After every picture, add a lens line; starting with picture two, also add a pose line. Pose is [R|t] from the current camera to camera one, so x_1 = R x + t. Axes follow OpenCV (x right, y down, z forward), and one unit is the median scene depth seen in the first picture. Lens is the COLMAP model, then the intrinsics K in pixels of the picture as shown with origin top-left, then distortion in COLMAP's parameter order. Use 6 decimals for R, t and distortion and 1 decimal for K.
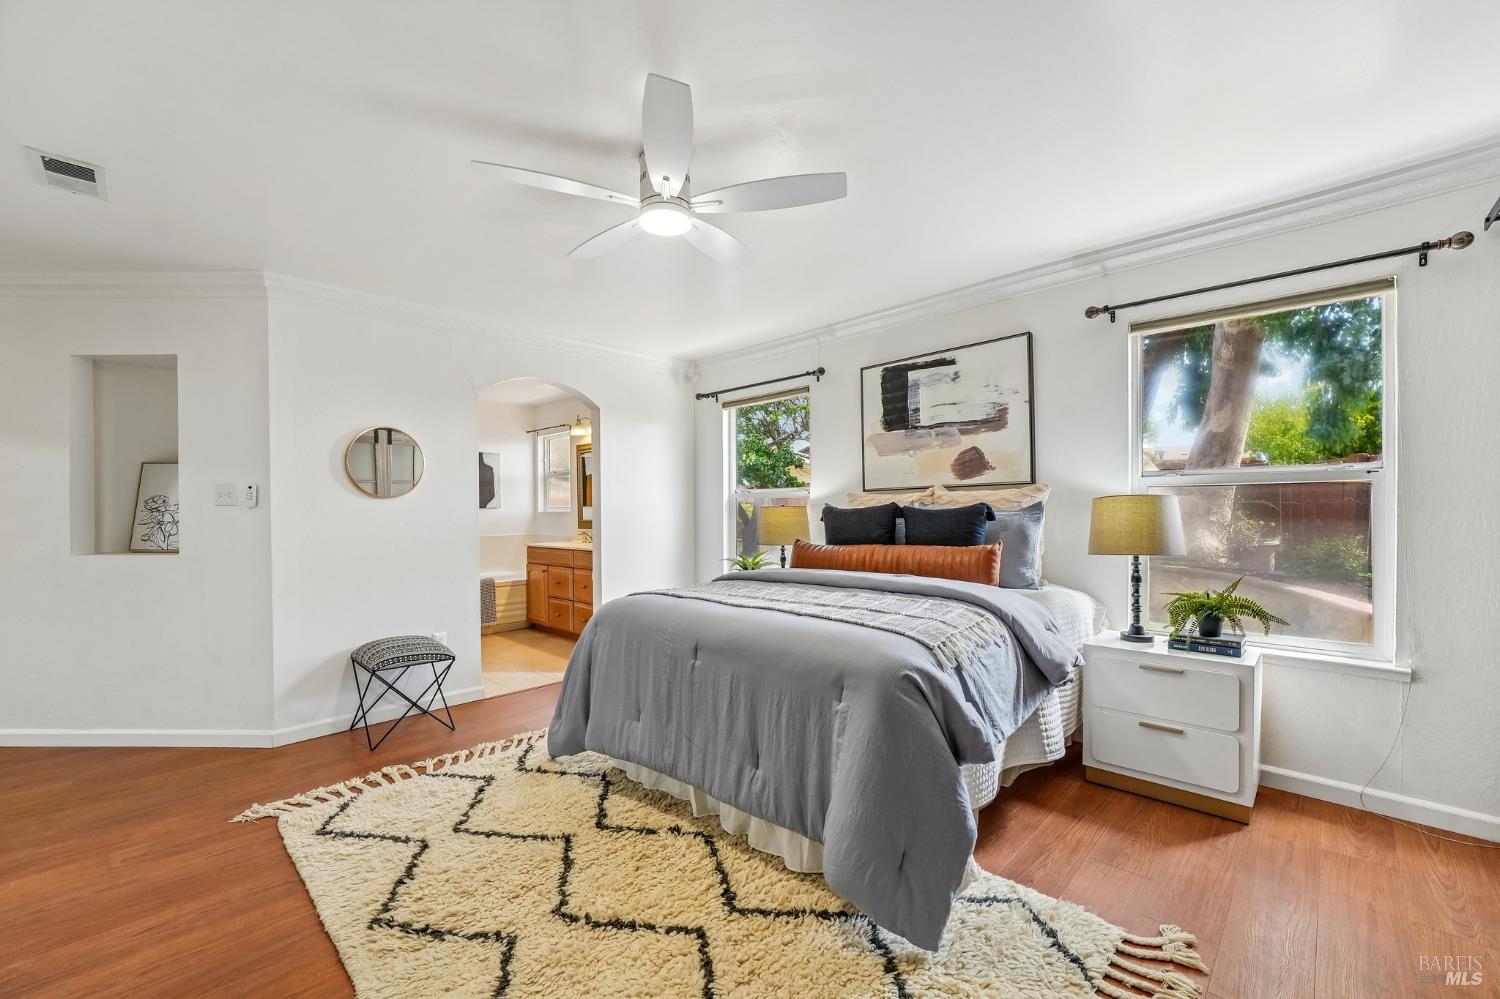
lens RADIAL K [[609.5, 0, 737.5], [0, 609.5, 504.9], [0, 0, 1]] dist [-0.018034, 0.004031]
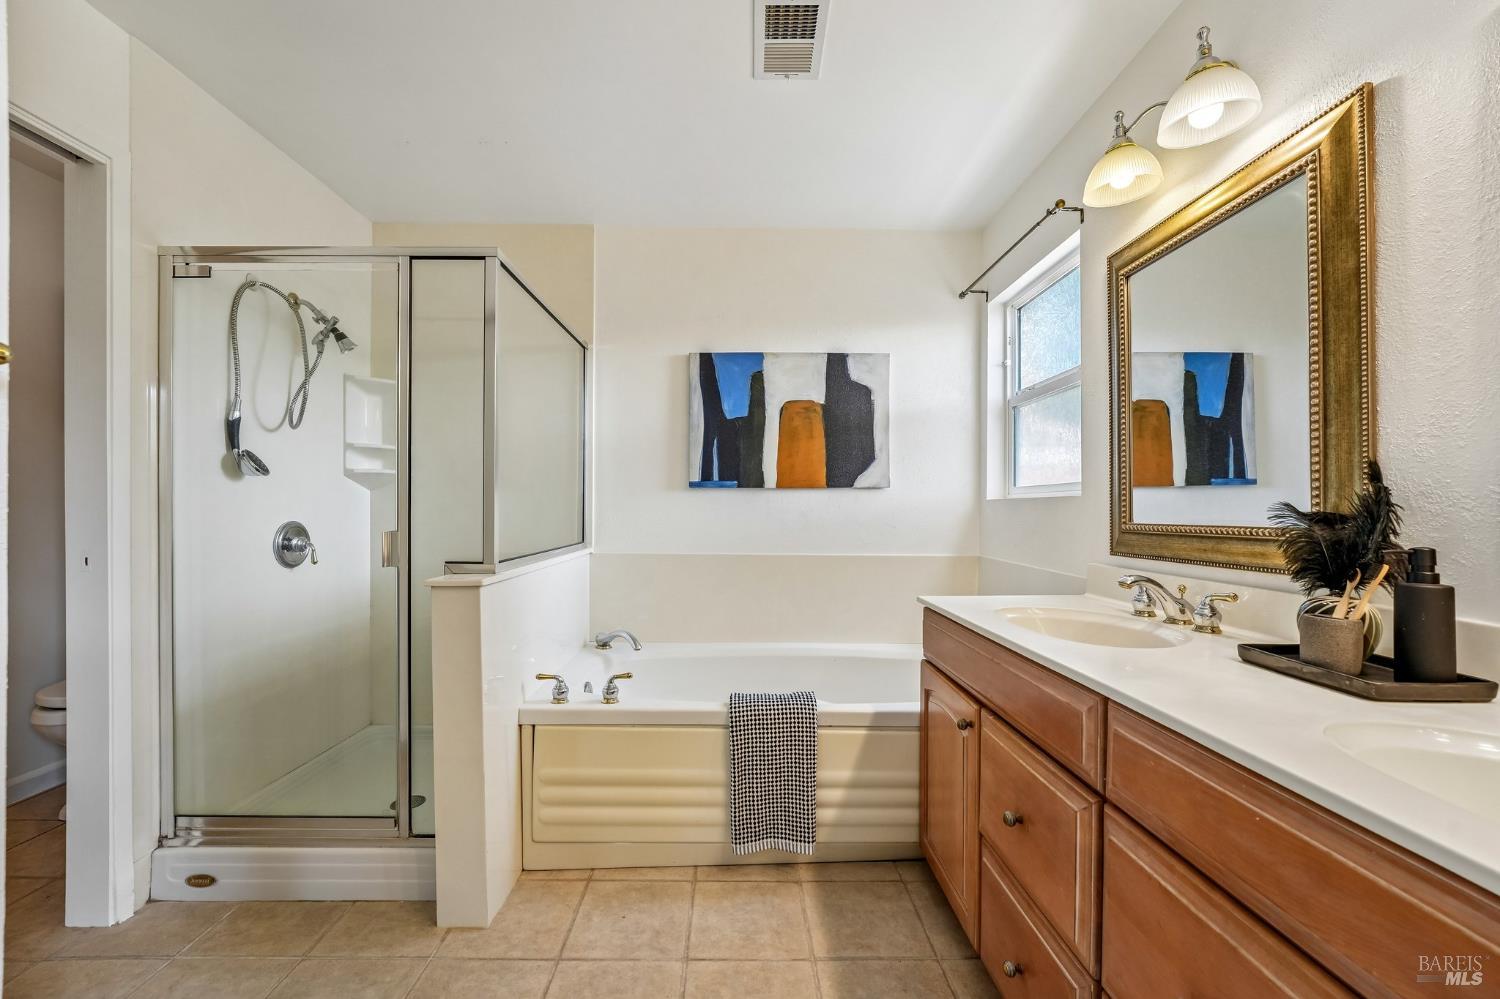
lens RADIAL K [[609.5, 0, 735.1], [0, 609.5, 512.6], [0, 0, 1]] dist [-0.018034, 0.004031]
pose [[0.708523, 0.012665, -0.705574, -0.343635], [-0.002445, 0.999877, 0.015492, 0.028202], [0.705683, -0.009251, 0.708467, 1.240097]]
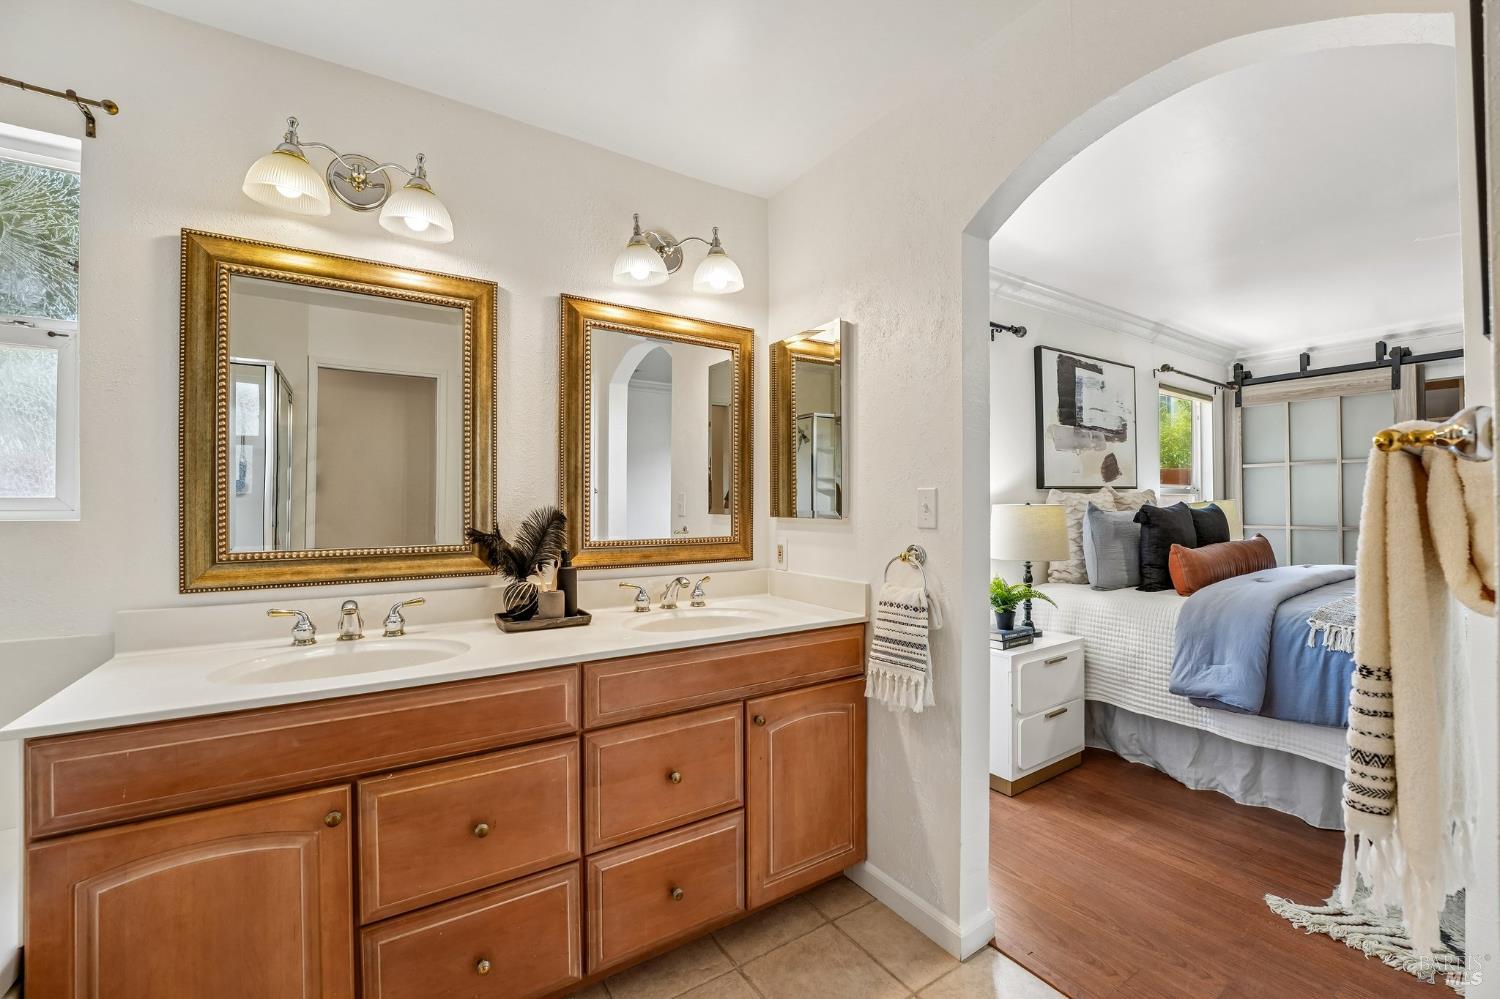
lens RADIAL K [[609.5, 0, 750.5], [0, 609.5, 501.0], [0, 0, 1]] dist [-0.018034, 0.004031]
pose [[0.195371, 0.010582, 0.980672, -0.790083], [-0.008709, 0.999921, -0.009055, 0.008104], [-0.980691, -0.006772, 0.195448, 1.355982]]
